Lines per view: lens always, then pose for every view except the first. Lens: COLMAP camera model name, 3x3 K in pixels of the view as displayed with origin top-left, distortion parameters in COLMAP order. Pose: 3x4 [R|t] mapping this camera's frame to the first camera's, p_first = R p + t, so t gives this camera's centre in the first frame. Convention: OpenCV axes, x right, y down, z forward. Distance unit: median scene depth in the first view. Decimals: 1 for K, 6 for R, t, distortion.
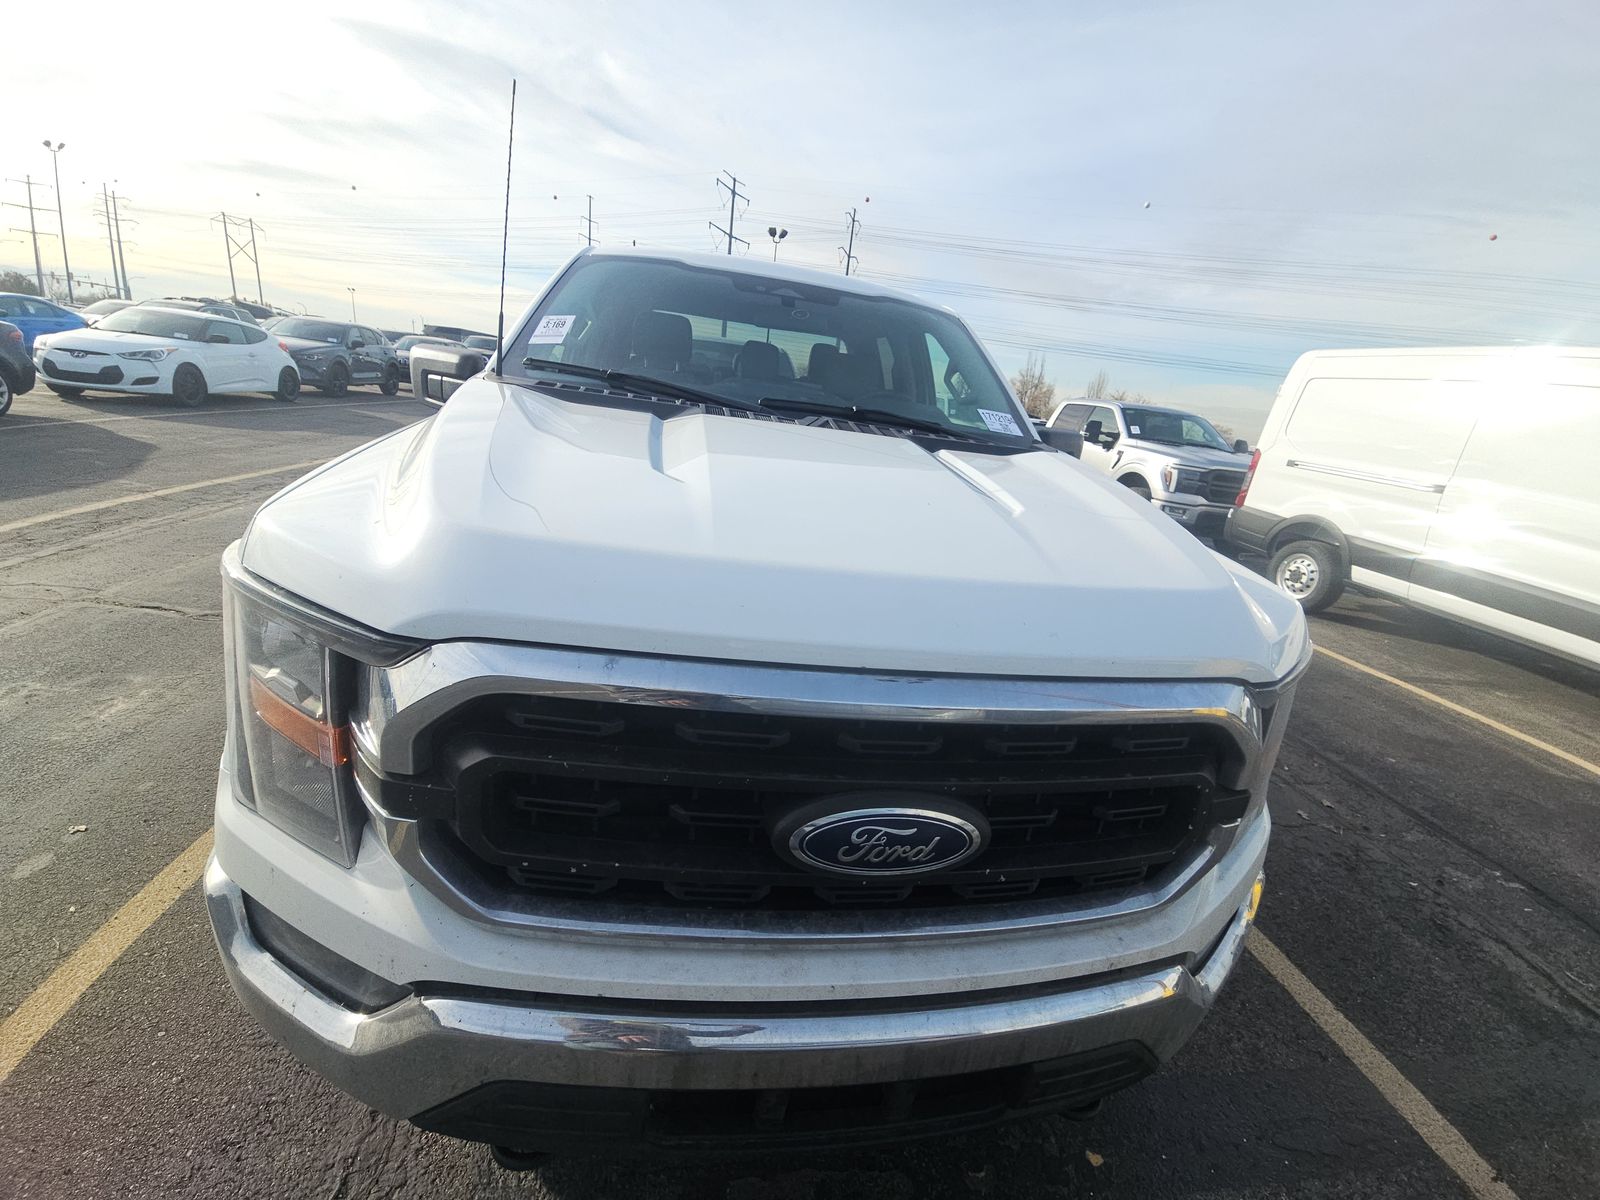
lens RADIAL K [[656.5, 0, 800.0], [0, 656.5, 600.0], [0, 0, 1]] dist [0.030054, -0.018500]
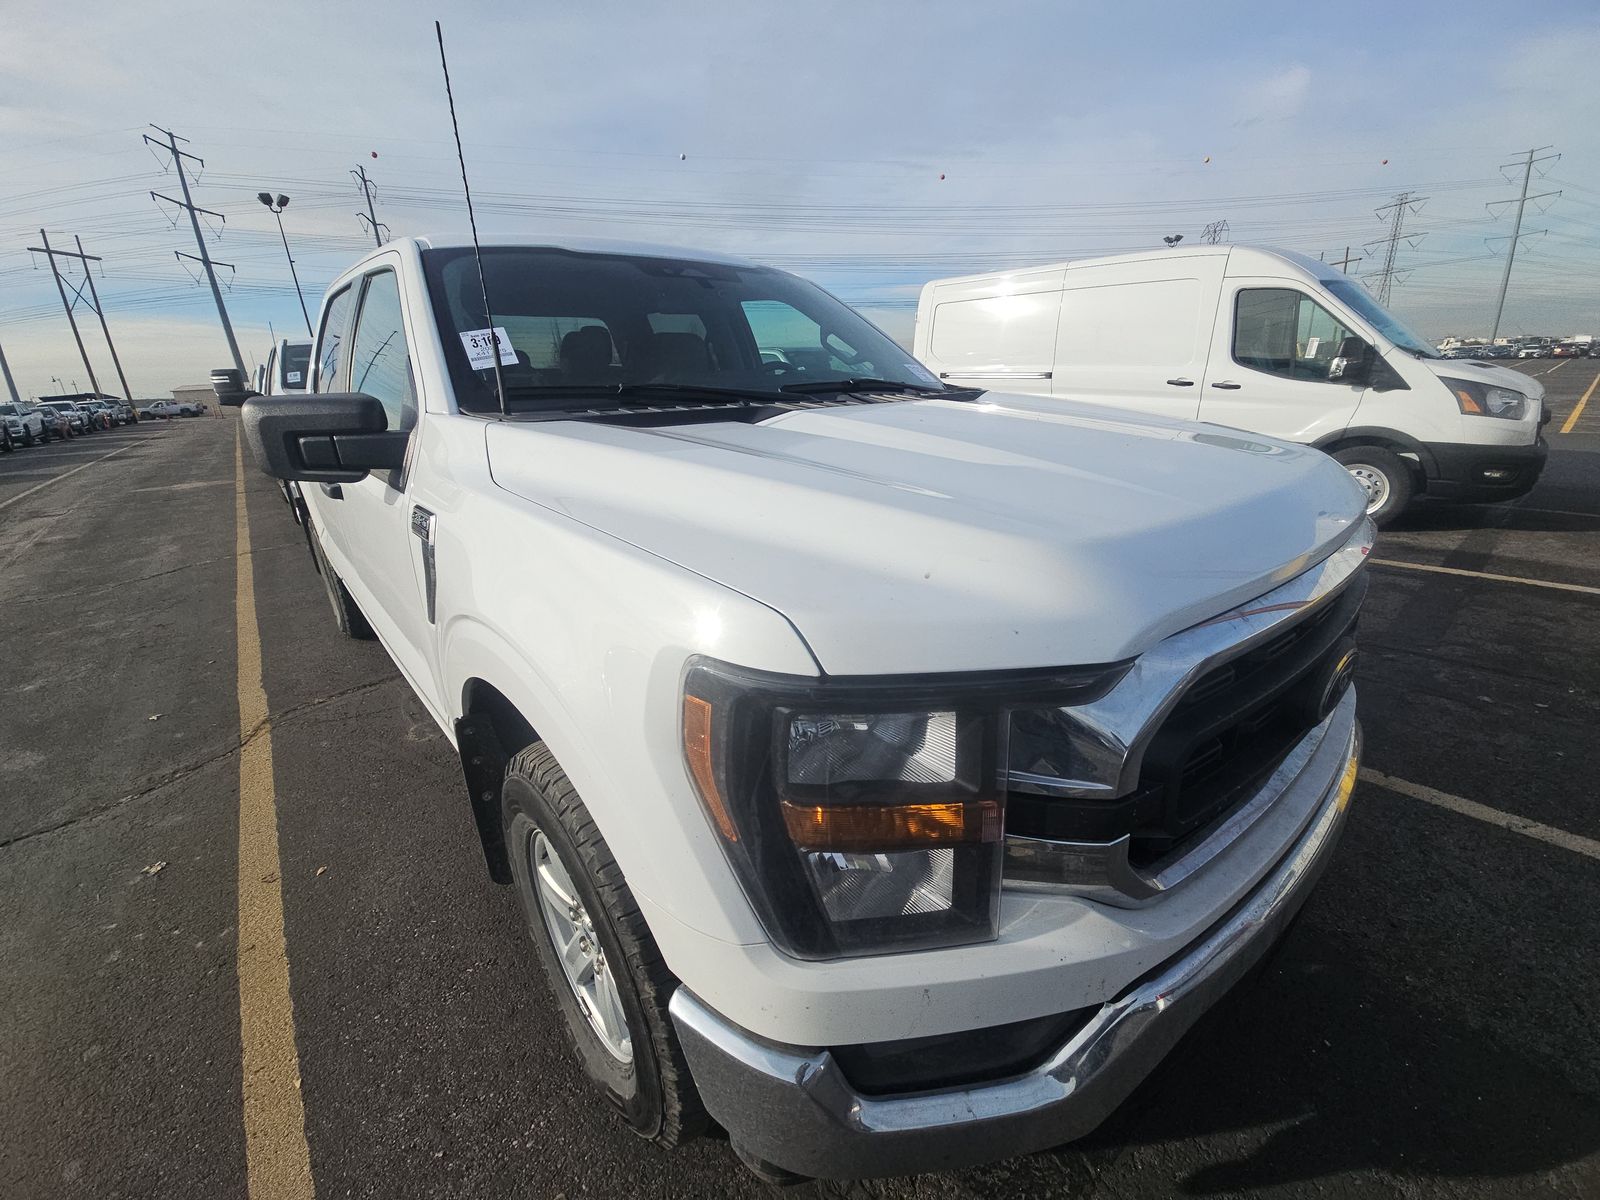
lens RADIAL K [[656.5, 0, 800.0], [0, 656.5, 600.0], [0, 0, 1]] dist [0.030054, -0.018500]
pose [[0.840321, -0.314562, 0.441488, -0.487596], [0.292379, 0.948805, 0.119518, -0.101147], [-0.456482, 0.028648, 0.889271, 0.116159]]
